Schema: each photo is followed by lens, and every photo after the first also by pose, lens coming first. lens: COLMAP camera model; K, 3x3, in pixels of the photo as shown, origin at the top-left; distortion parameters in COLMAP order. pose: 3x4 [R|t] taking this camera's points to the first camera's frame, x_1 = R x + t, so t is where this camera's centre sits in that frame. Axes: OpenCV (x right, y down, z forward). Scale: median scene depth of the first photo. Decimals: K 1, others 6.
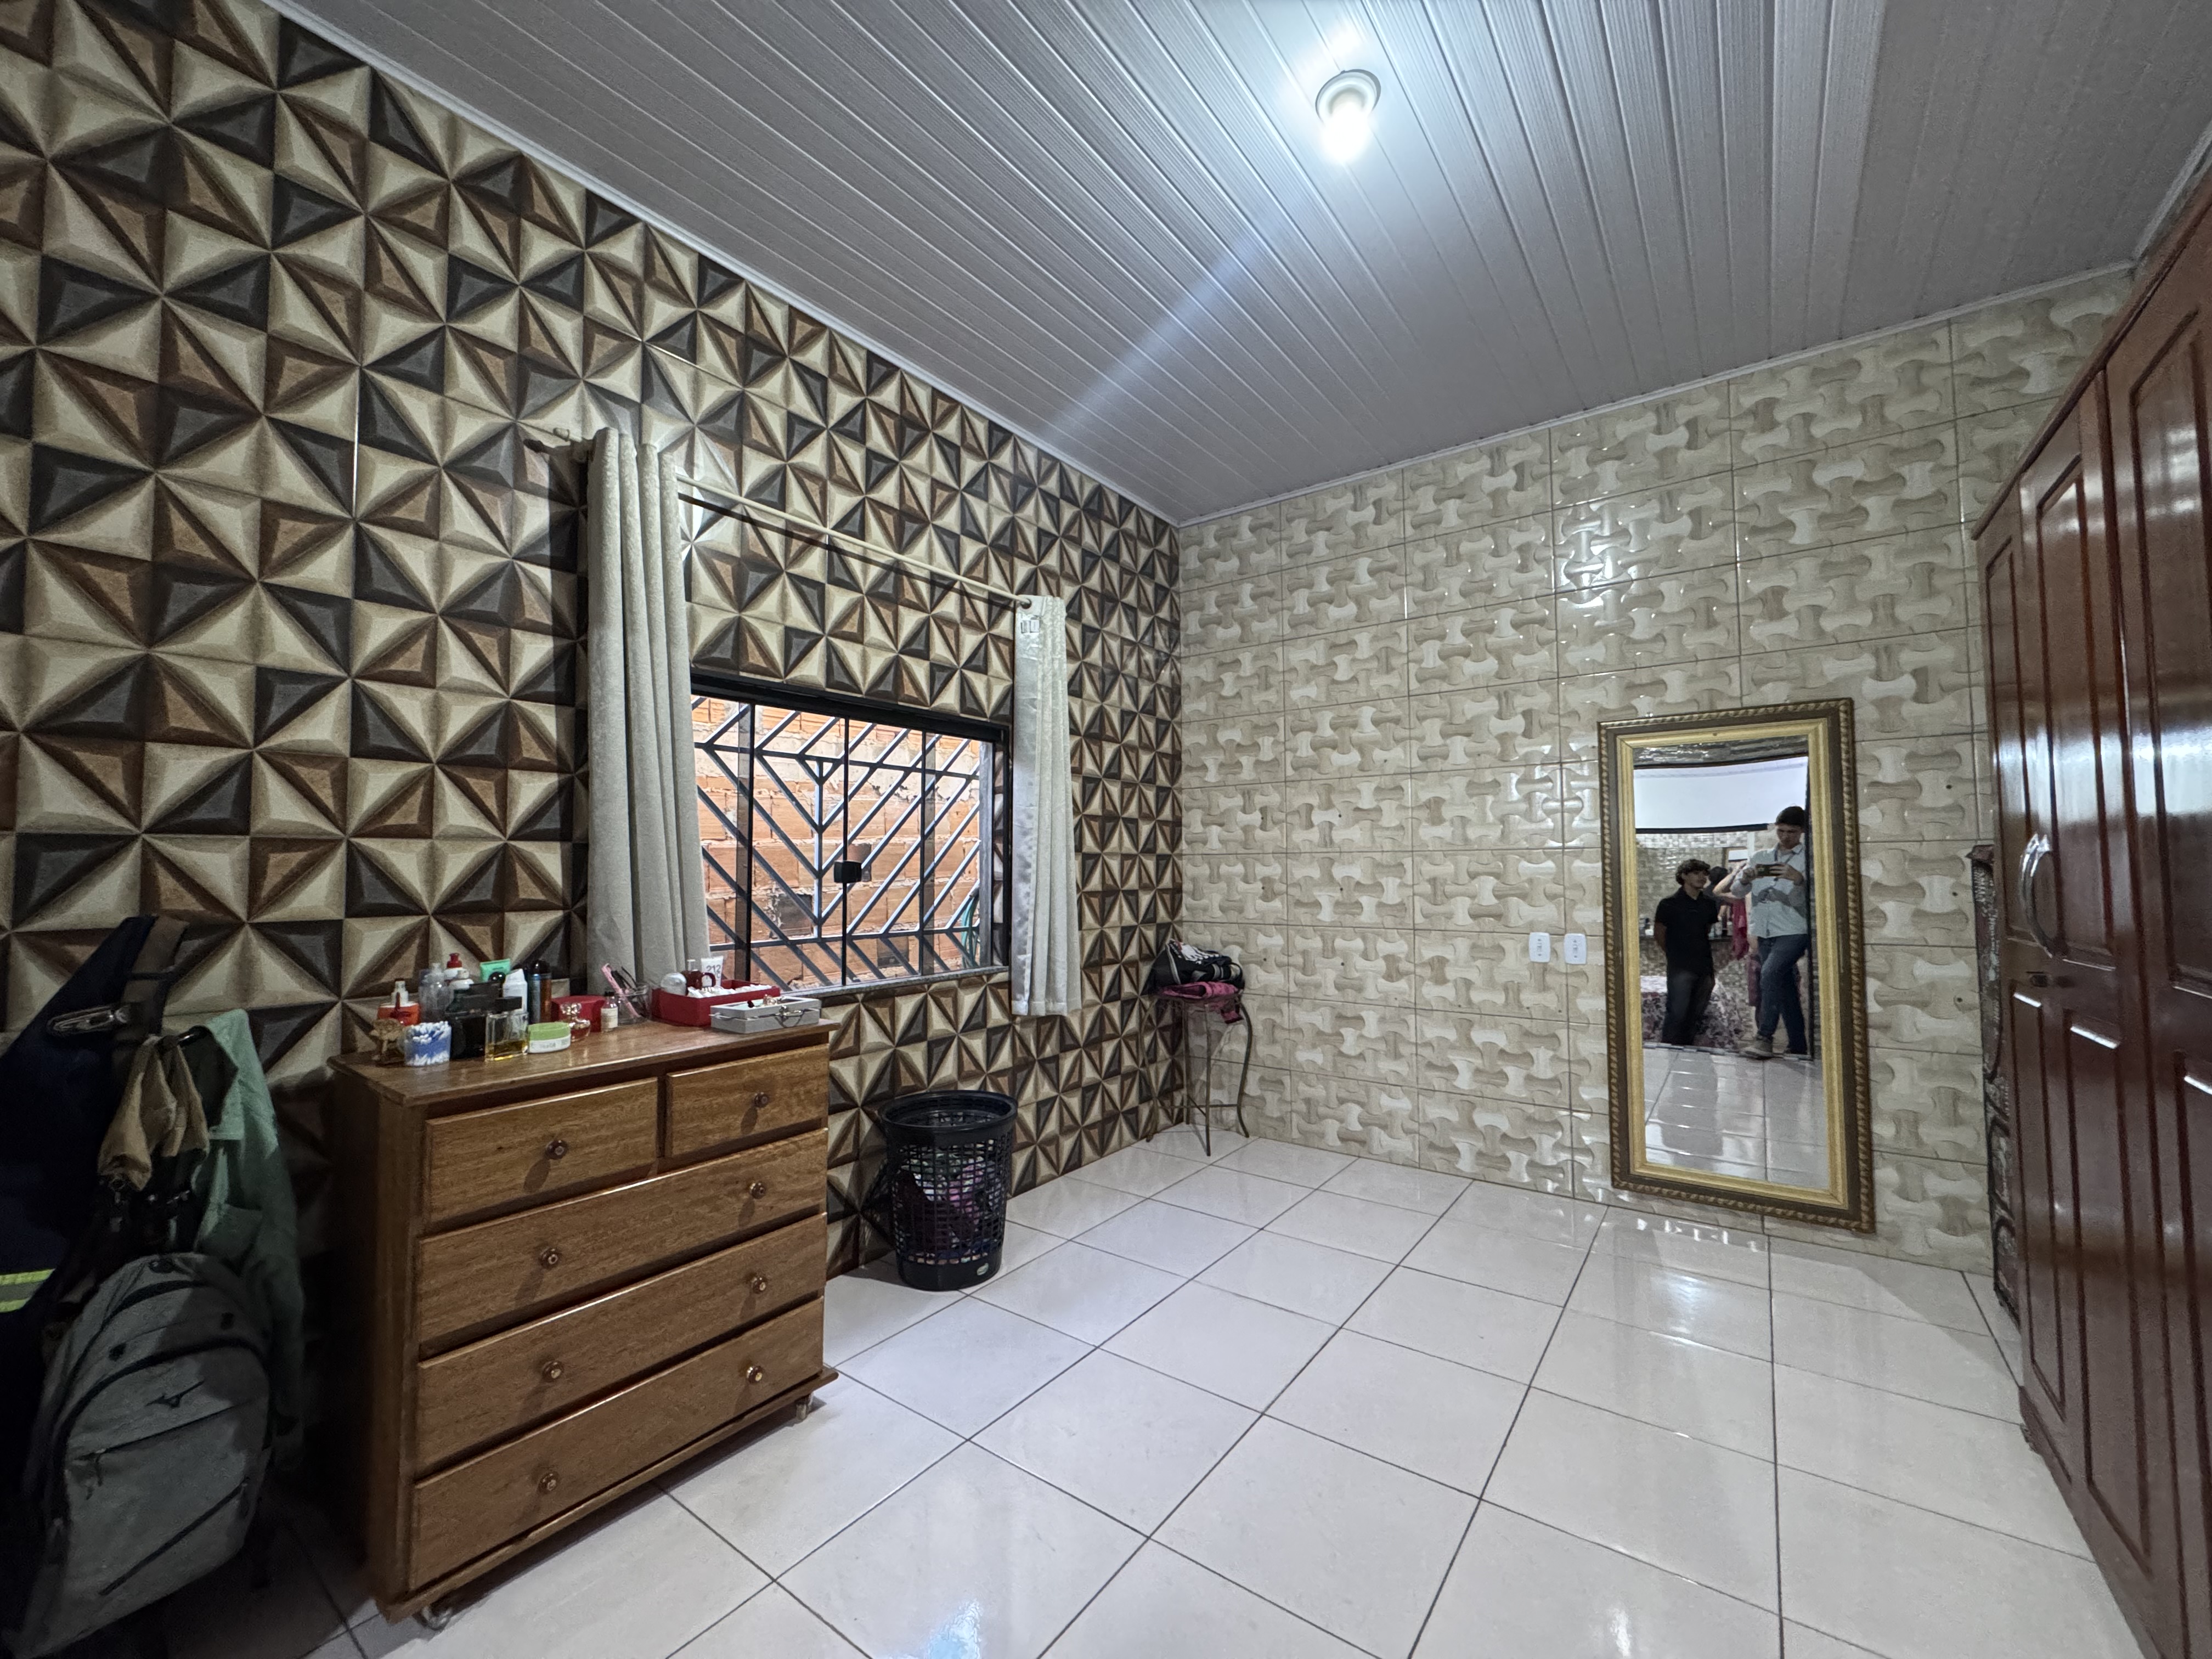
lens RADIAL K [[886.3, 0, 1104.5], [0, 886.3, 831.7], [0, 0, 1]] dist [-0.002419, 0.000164]
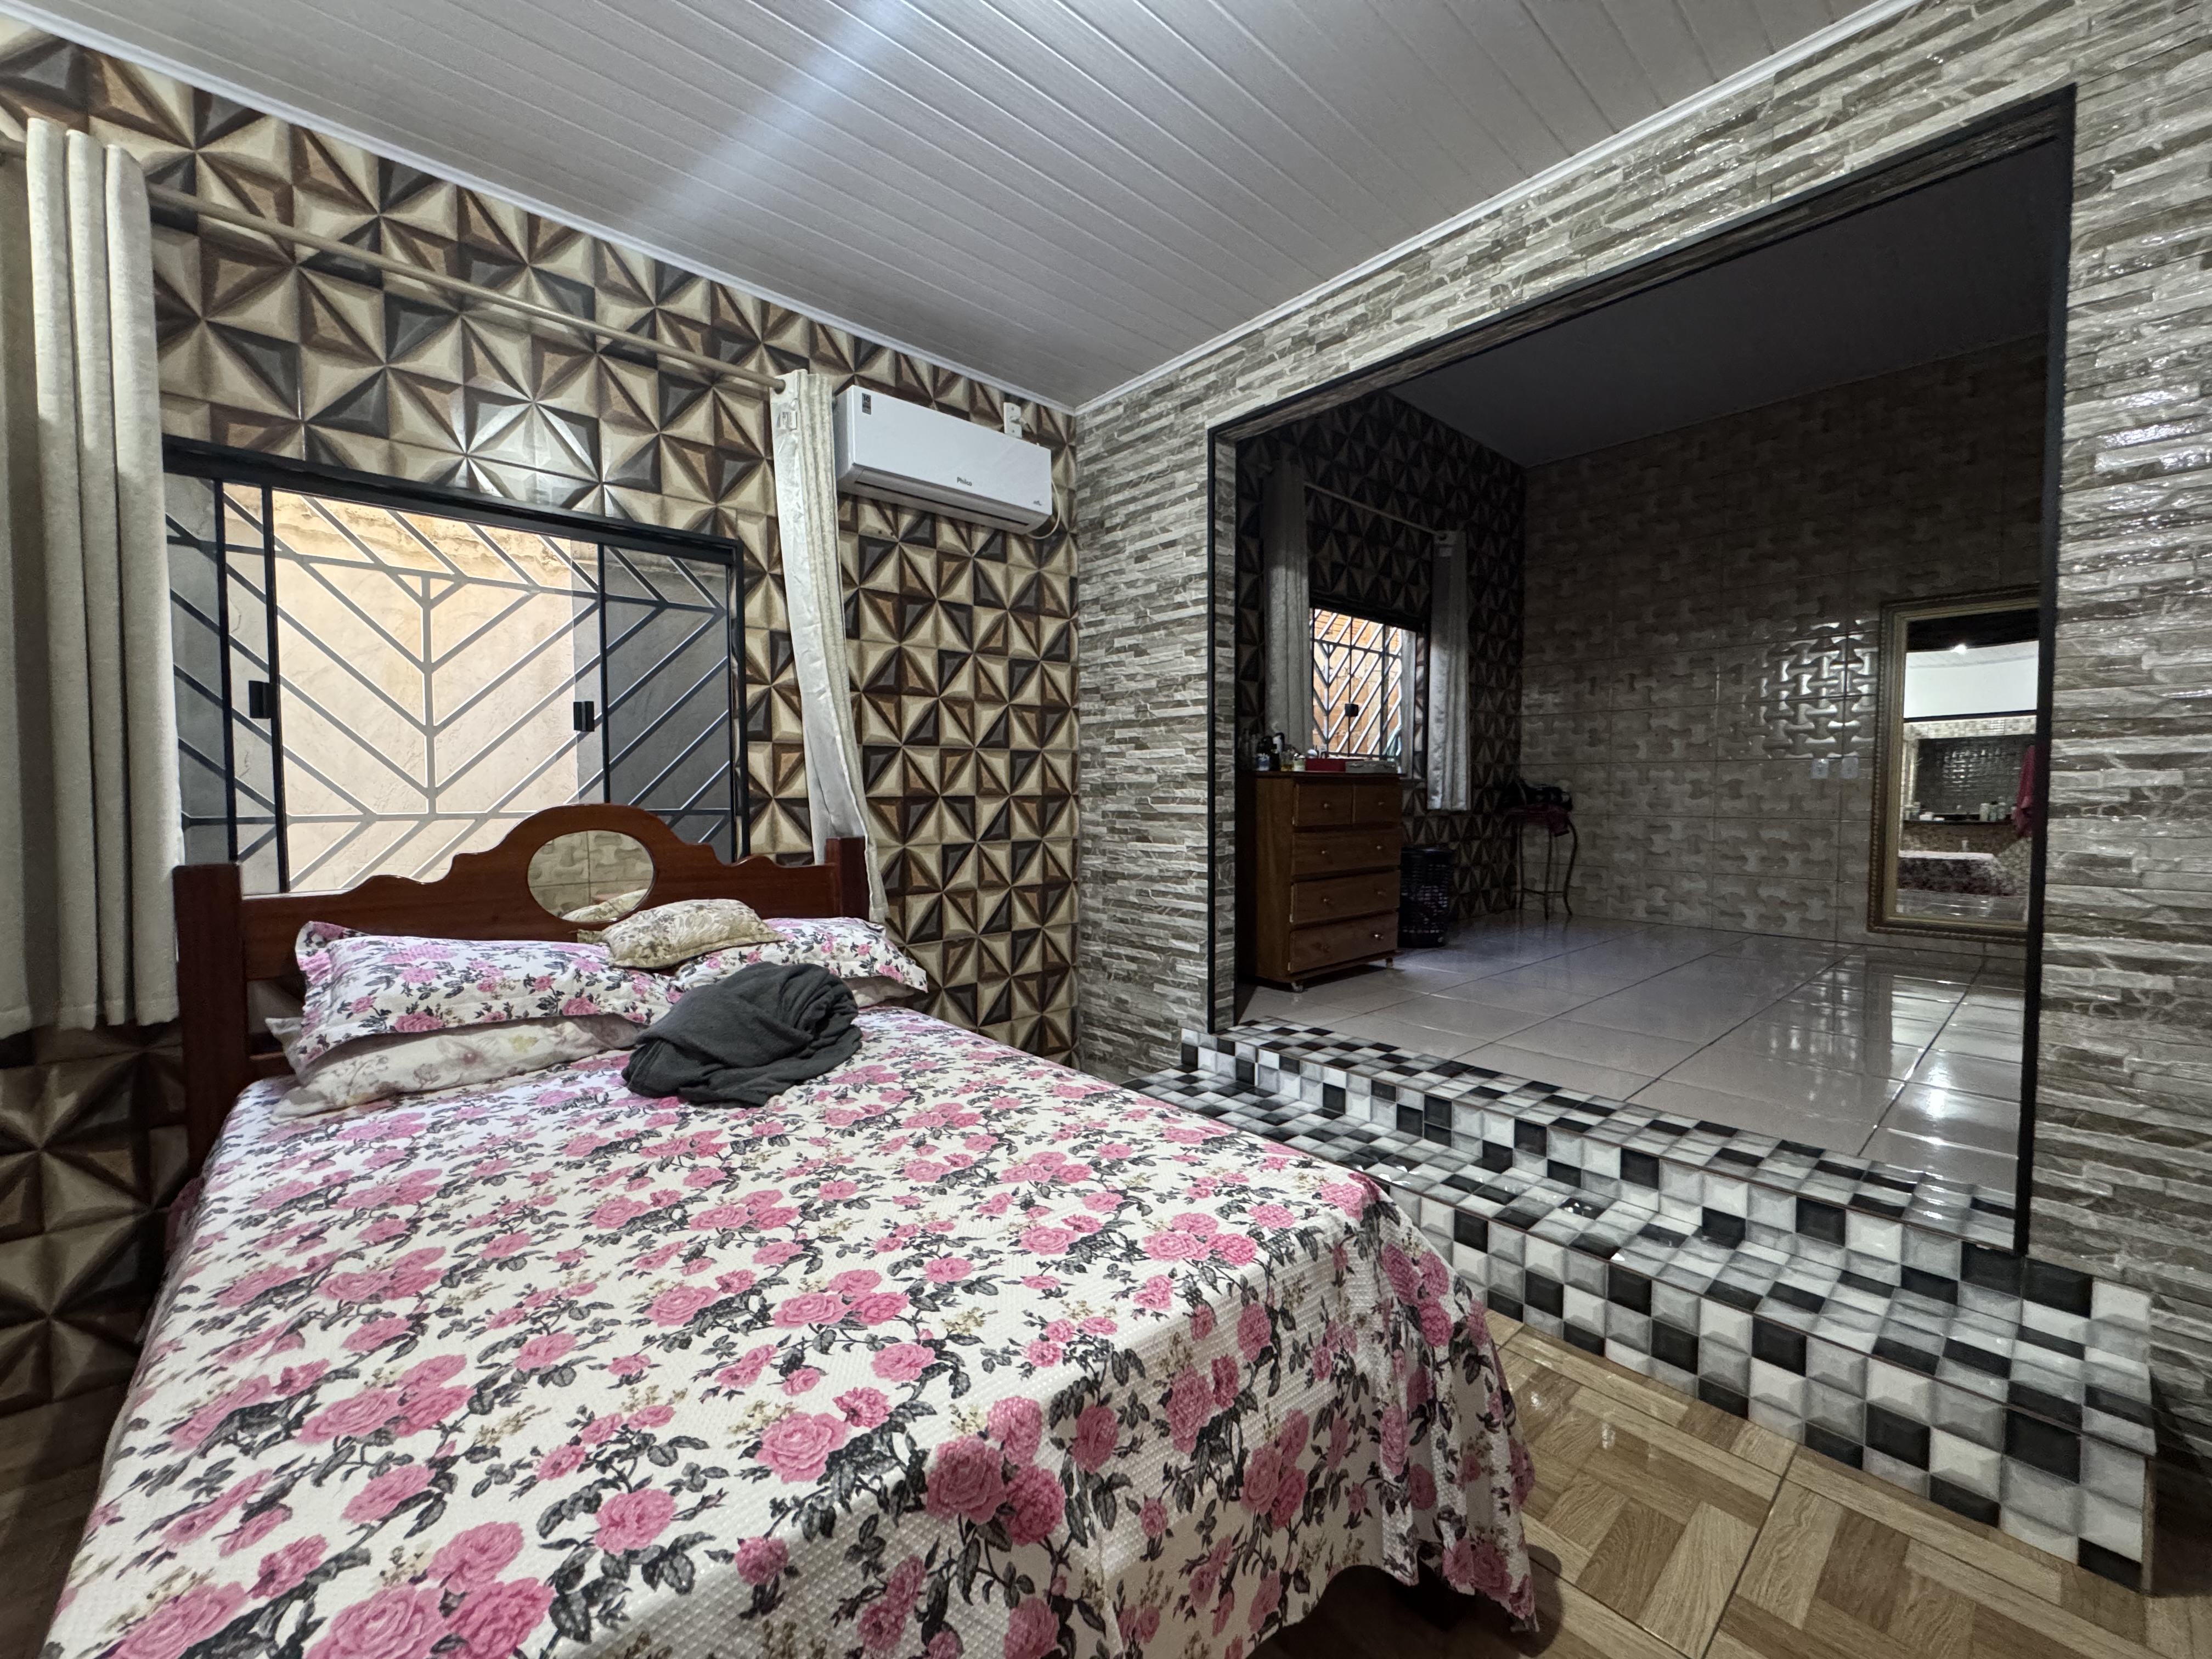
lens RADIAL K [[891.7, 0, 1106.0], [0, 891.7, 829.5], [0, 0, 1]] dist [-0.000764, 0.000169]
pose [[0.978985, 0.015516, -0.203339, -0.304976], [0.002252, 0.996218, 0.086859, 0.094112], [0.203918, -0.085492, 0.975248, -0.573641]]
